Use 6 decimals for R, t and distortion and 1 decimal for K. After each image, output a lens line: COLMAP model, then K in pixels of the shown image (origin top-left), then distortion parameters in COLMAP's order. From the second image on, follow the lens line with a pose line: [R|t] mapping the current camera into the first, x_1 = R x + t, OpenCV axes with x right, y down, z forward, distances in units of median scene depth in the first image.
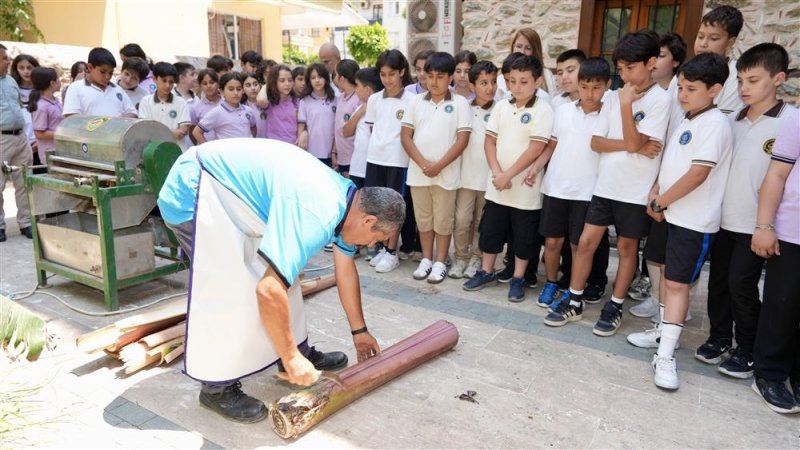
lens RADIAL K [[543.3, 0, 400.0], [0, 543.3, 225.0], [0, 0, 1]] dist [0.003296, -0.000145]
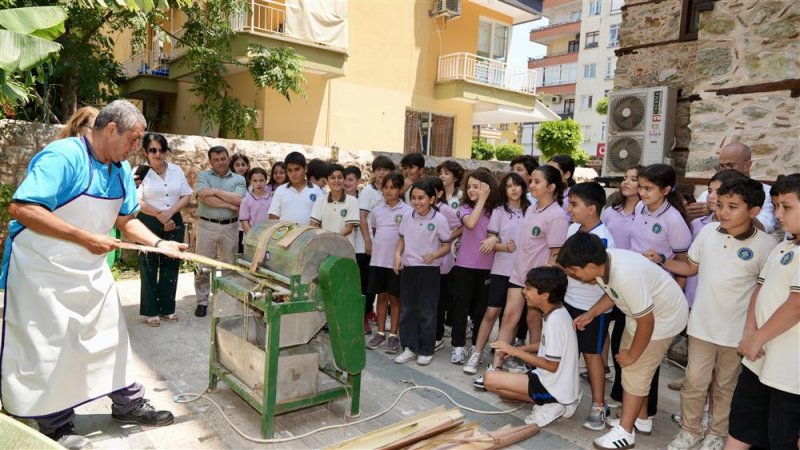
lens RADIAL K [[543.3, 0, 400.0], [0, 543.3, 225.0], [0, 0, 1]] dist [0.003296, -0.000145]
pose [[0.945720, 0.059583, -0.319475, -0.032765], [-0.109257, 0.984121, -0.139887, -0.055458], [0.306067, 0.167199, 0.937213, 0.101732]]
